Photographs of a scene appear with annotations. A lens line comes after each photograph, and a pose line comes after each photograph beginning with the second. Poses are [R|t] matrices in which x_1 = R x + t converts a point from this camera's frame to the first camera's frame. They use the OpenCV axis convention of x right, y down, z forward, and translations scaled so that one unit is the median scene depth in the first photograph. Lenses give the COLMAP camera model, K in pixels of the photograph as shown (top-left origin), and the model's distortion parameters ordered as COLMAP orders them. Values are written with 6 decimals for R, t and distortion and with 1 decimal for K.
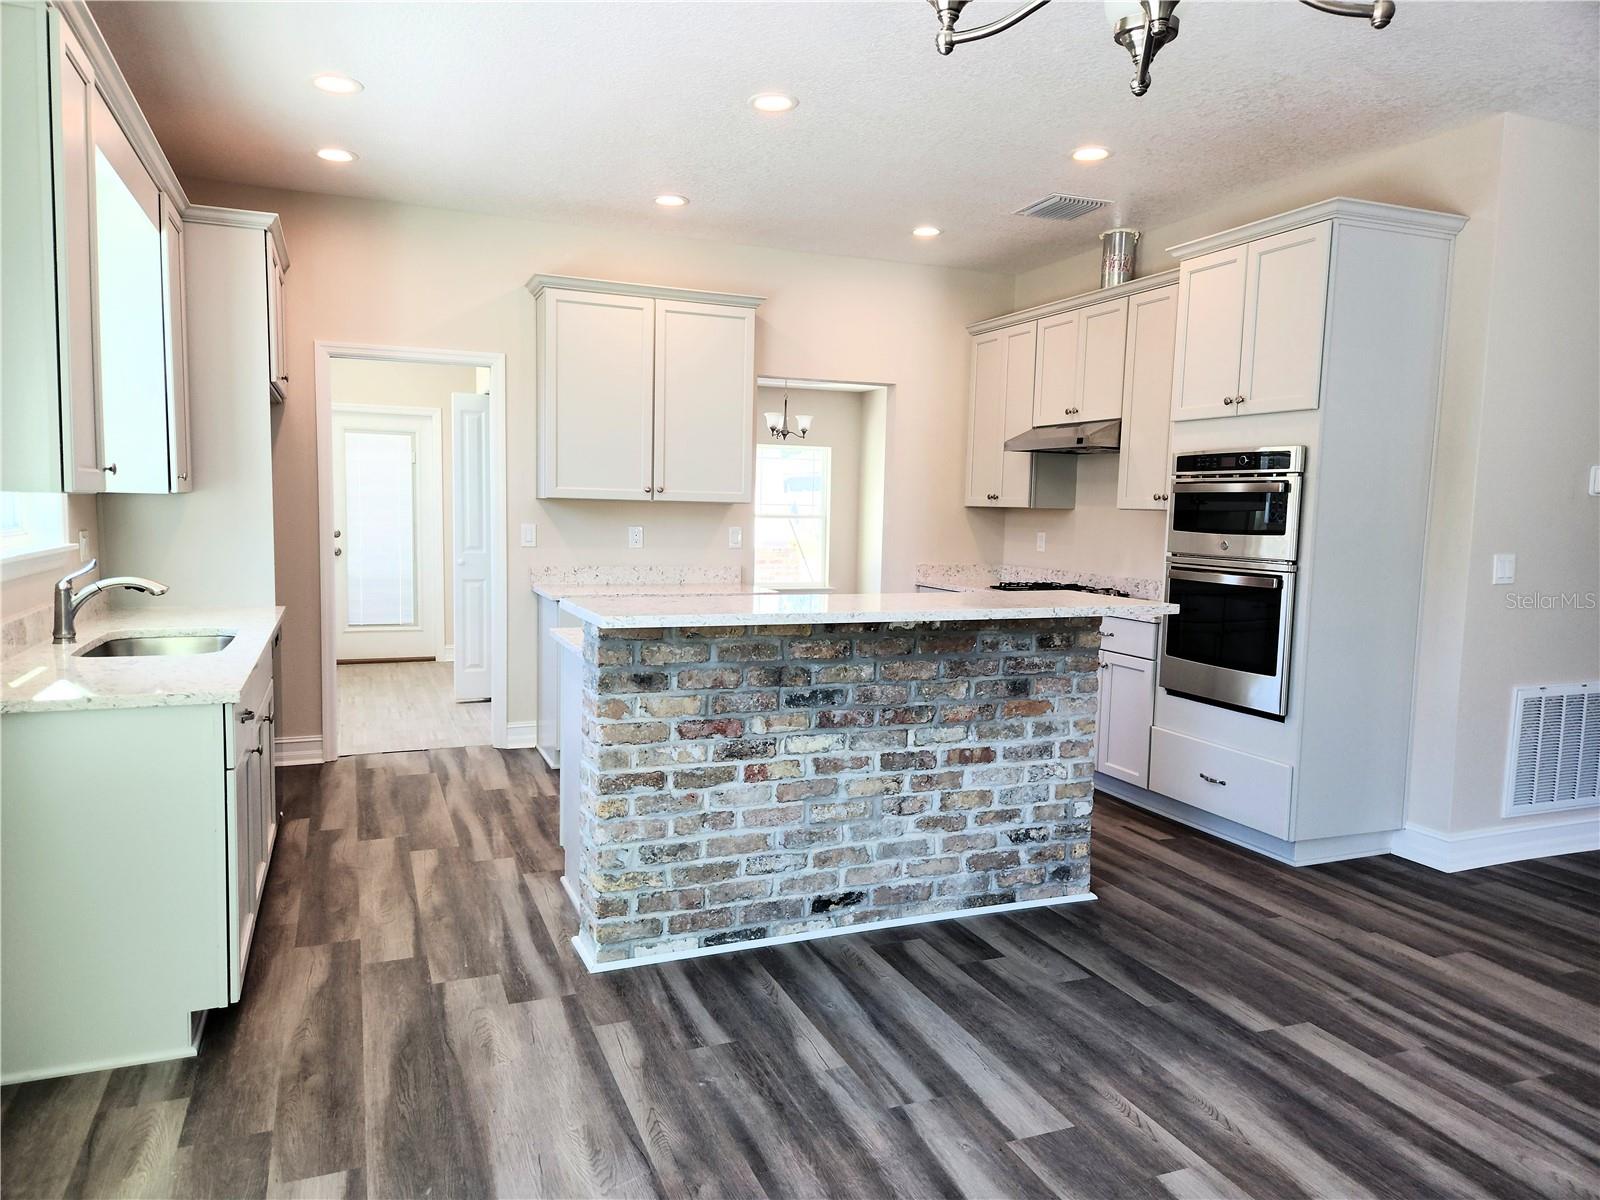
lens RADIAL K [[1046.7, 0, 796.1], [0, 1046.7, 603.2], [0, 0, 1]] dist [0.018570, -0.006083]
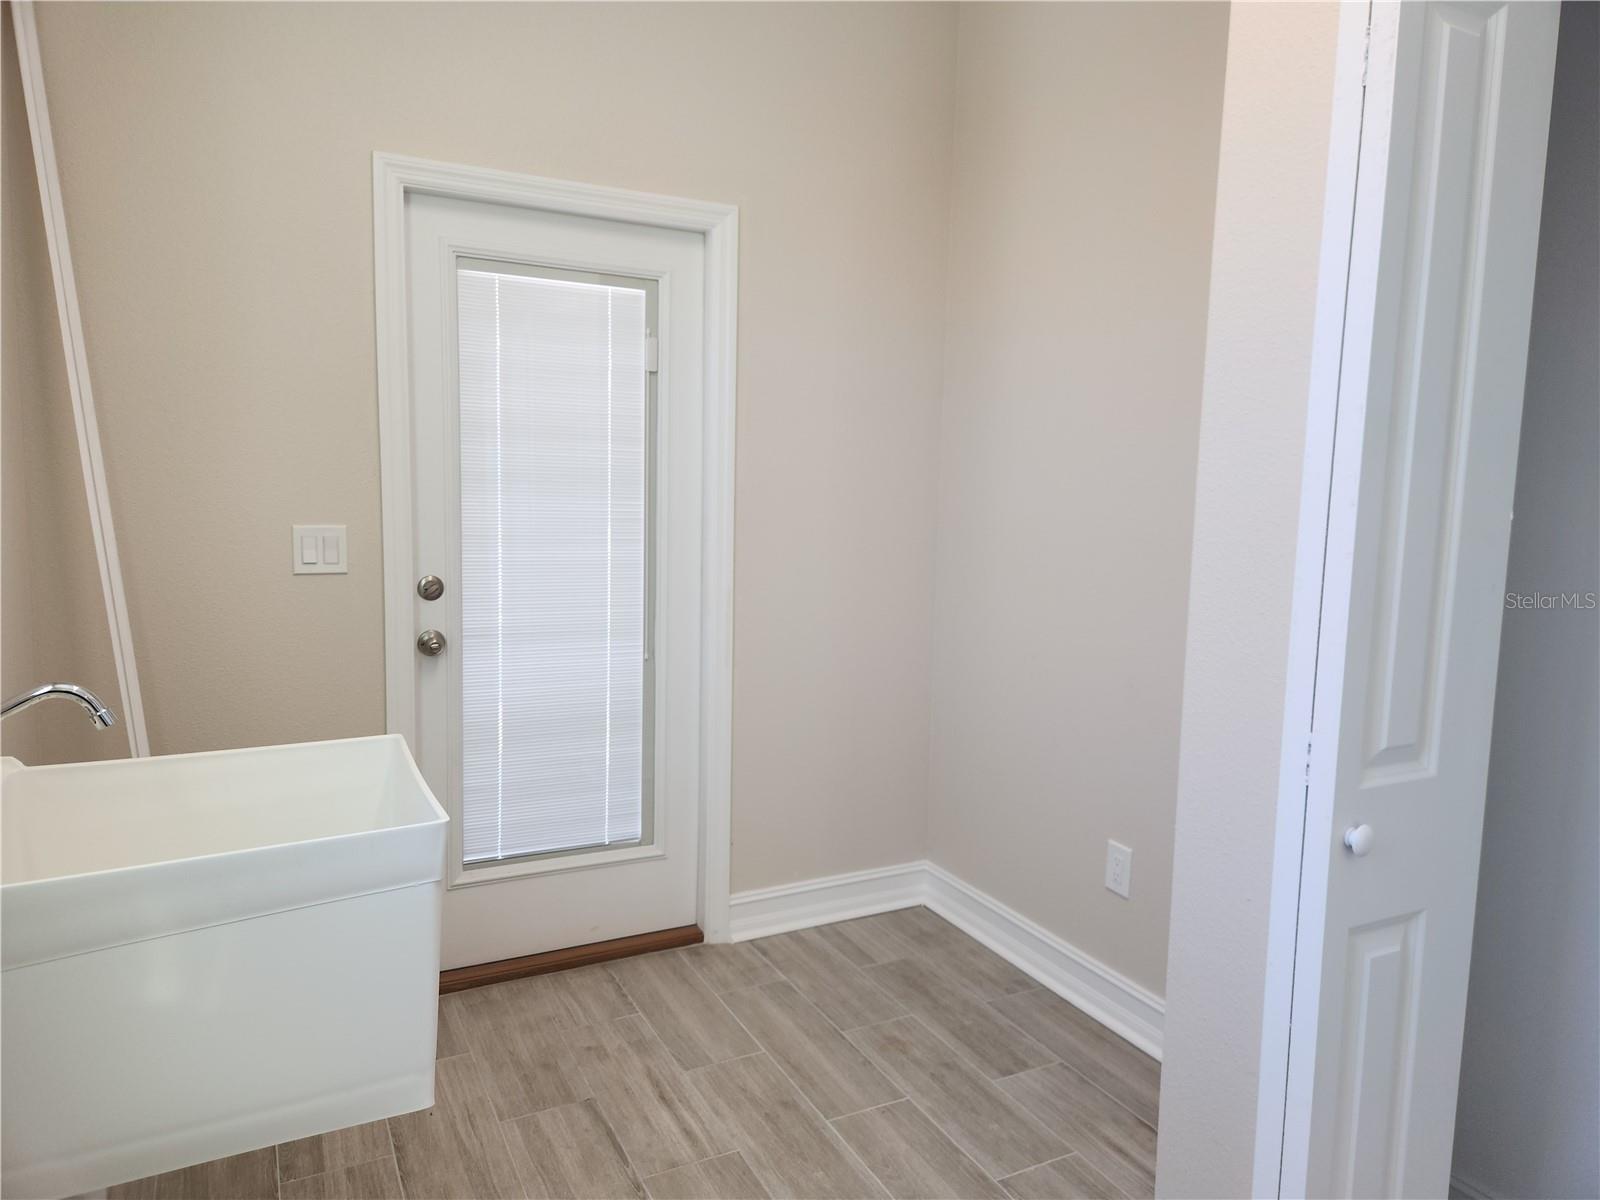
lens RADIAL K [[1046.7, 0, 801.8], [0, 1046.7, 599.9], [0, 0, 1]] dist [0.018570, -0.006083]
pose [[0.997398, -0.012630, 0.070979, -0.344386], [0.010938, 0.999648, 0.024168, -0.069241], [-0.071259, -0.023329, 0.997185, 0.668200]]
